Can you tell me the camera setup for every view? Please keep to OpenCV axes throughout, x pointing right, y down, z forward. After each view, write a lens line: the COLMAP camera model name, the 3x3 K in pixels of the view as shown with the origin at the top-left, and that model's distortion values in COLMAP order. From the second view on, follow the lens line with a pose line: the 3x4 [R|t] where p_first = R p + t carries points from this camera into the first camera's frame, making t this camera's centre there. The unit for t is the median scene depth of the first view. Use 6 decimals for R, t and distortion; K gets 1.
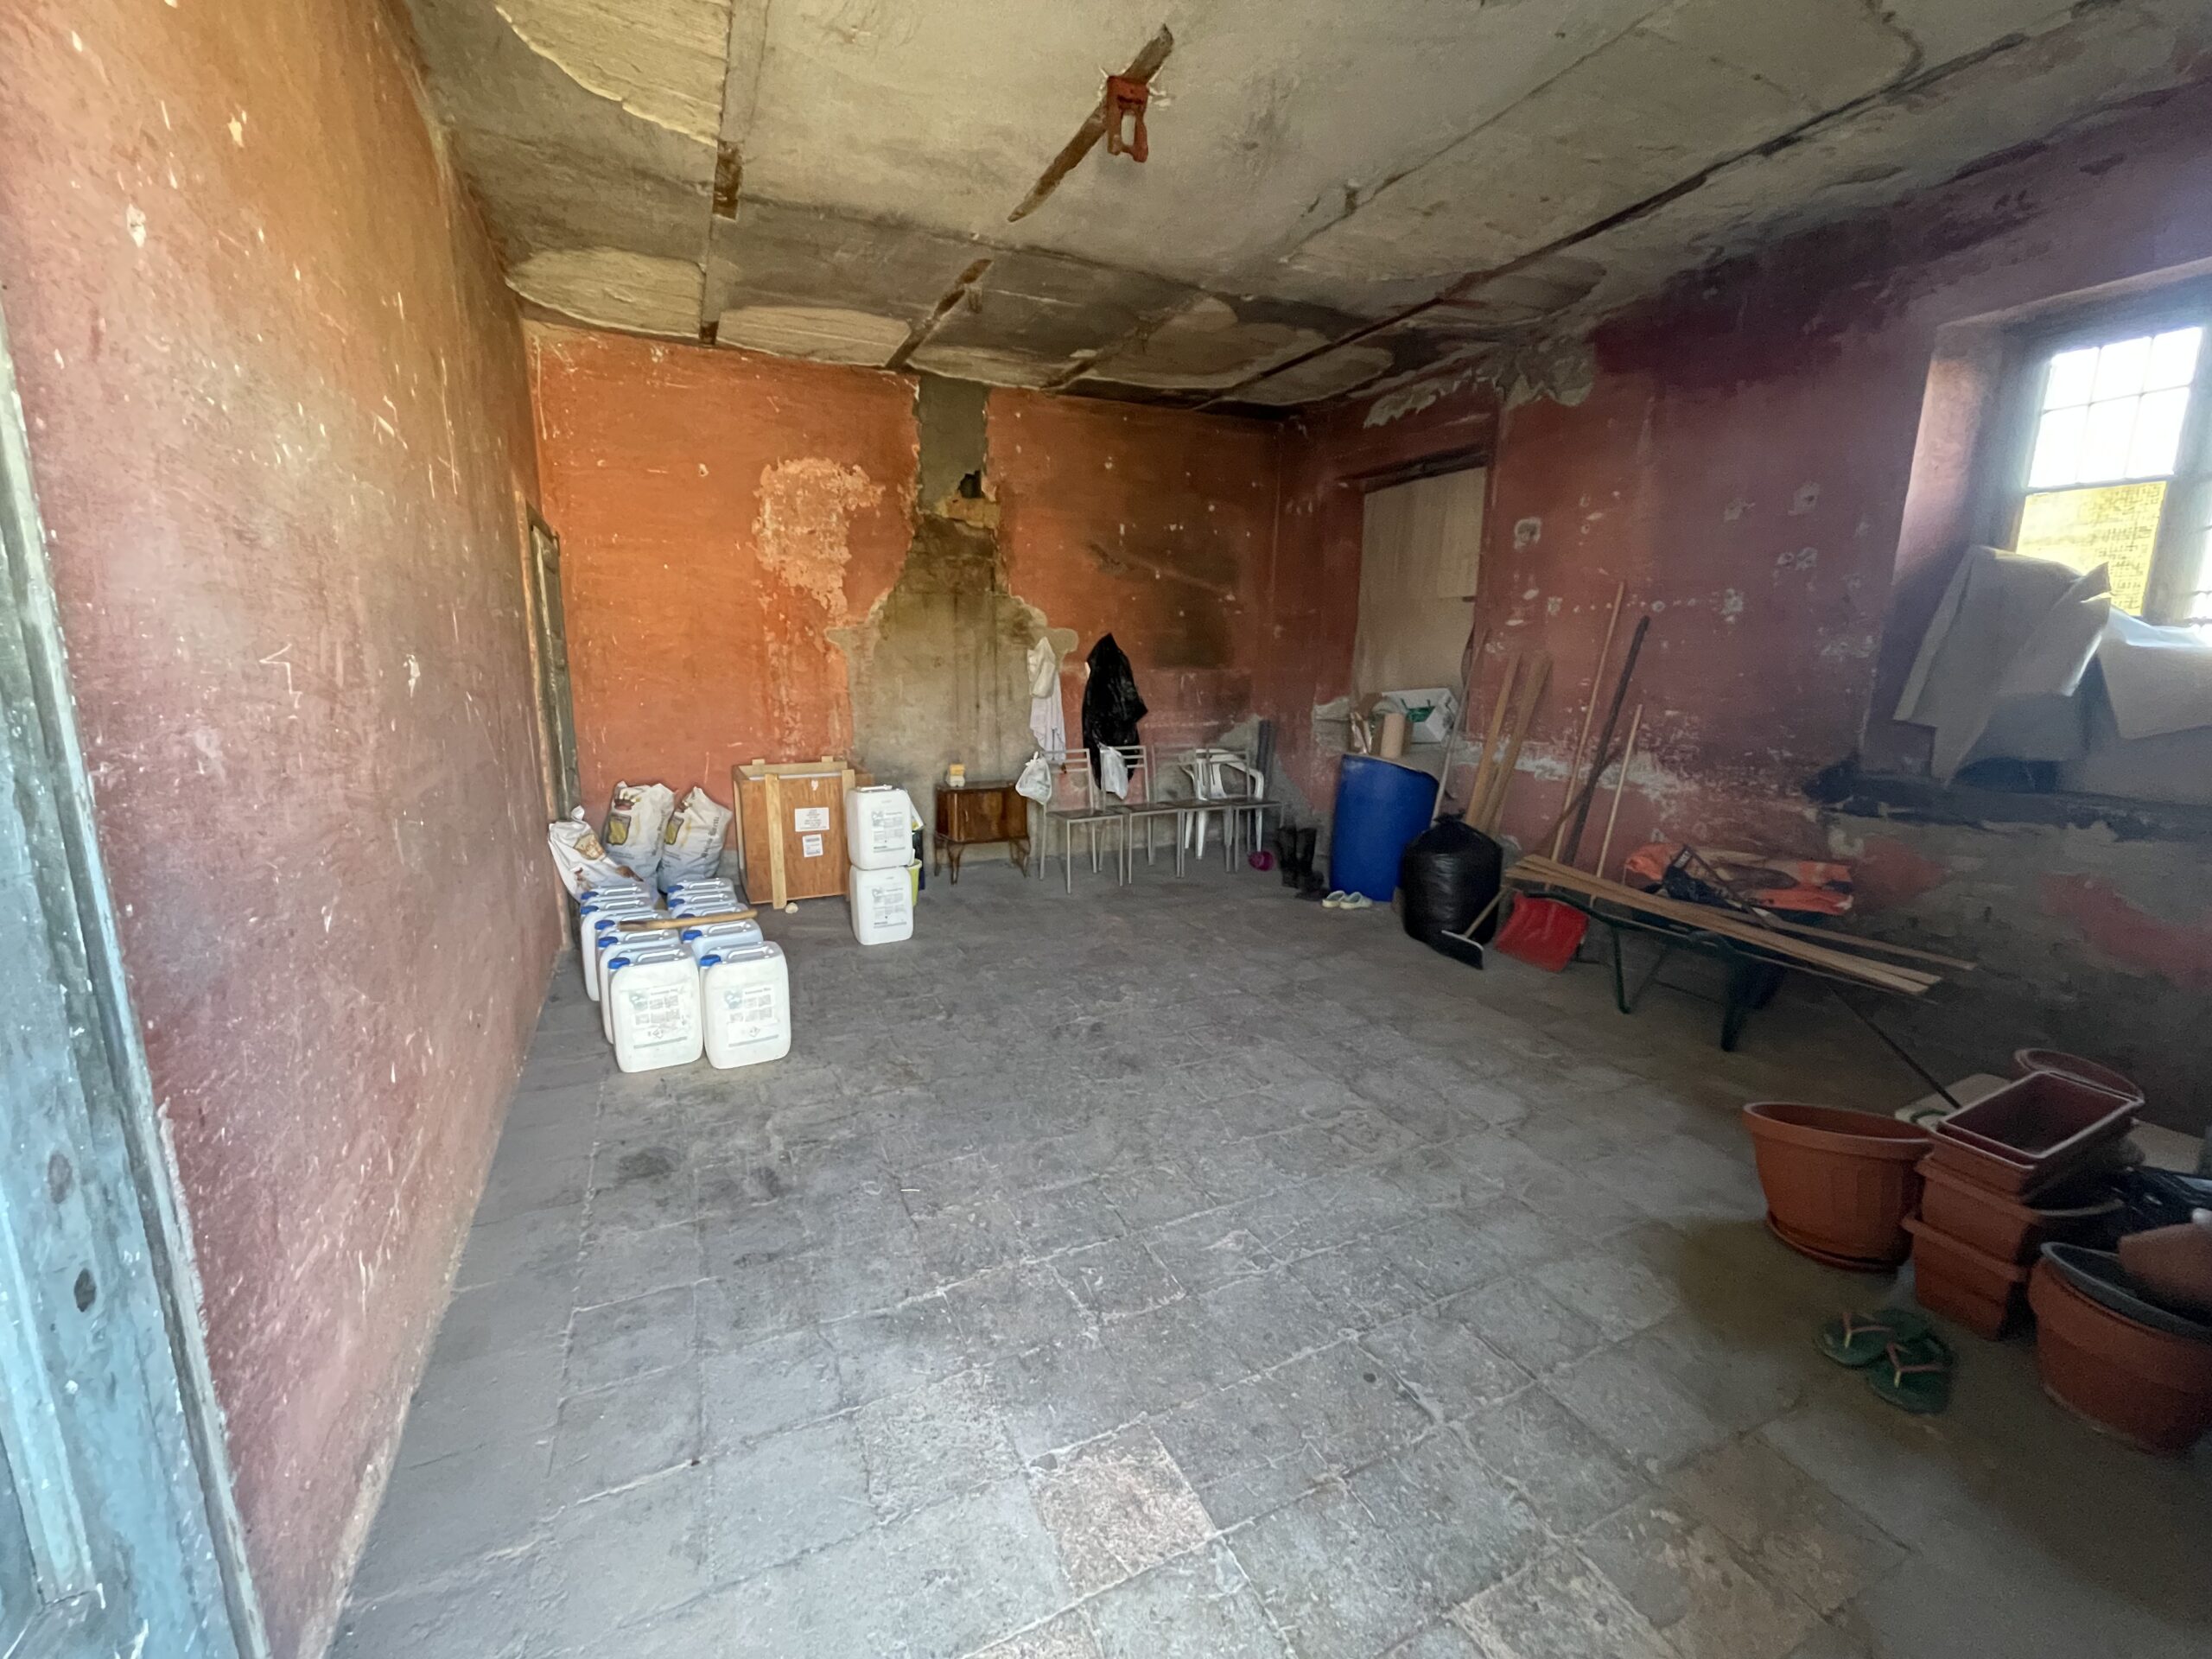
lens RADIAL K [[882.5, 0, 1098.9], [0, 882.5, 828.6], [0, 0, 1]] dist [-0.005273, 0.000074]
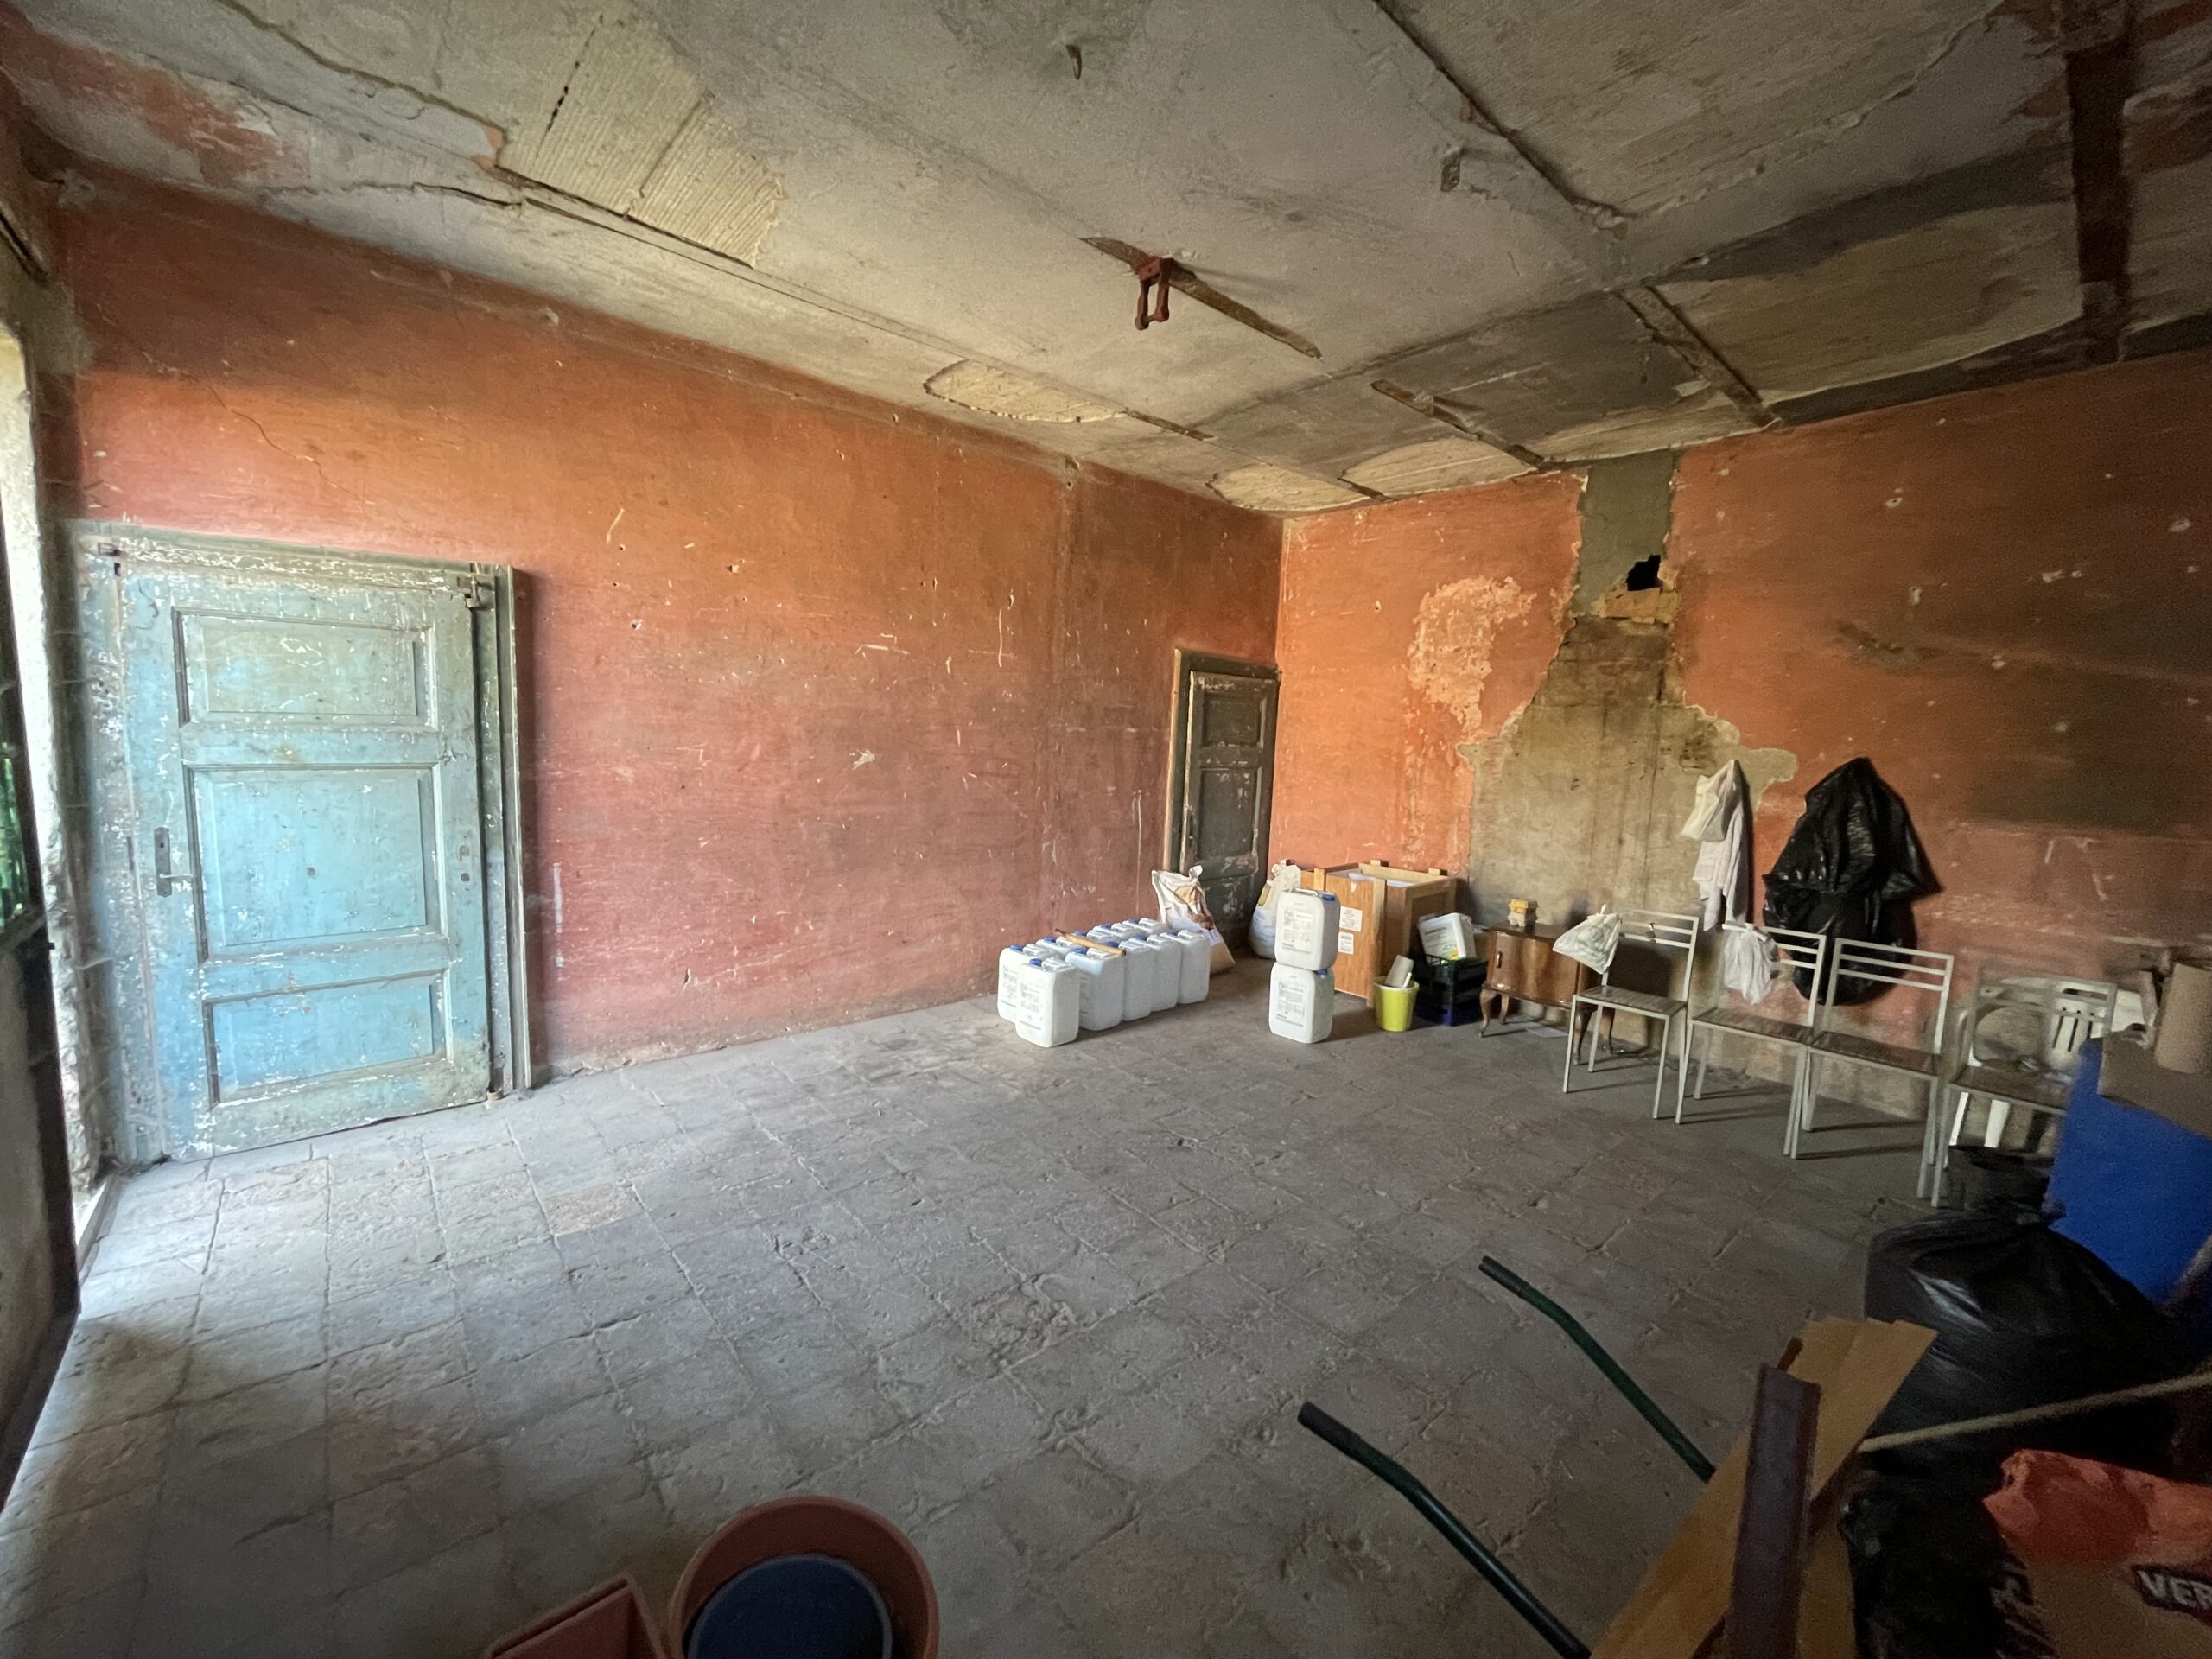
lens RADIAL K [[882.5, 0, 1098.9], [0, 882.5, 828.6], [0, 0, 1]] dist [-0.005273, 0.000074]
pose [[0.275486, 0.107746, -0.955248, 0.544797], [-0.224604, 0.973410, 0.045020, -0.088252], [0.934698, 0.202150, 0.292361, 0.356543]]
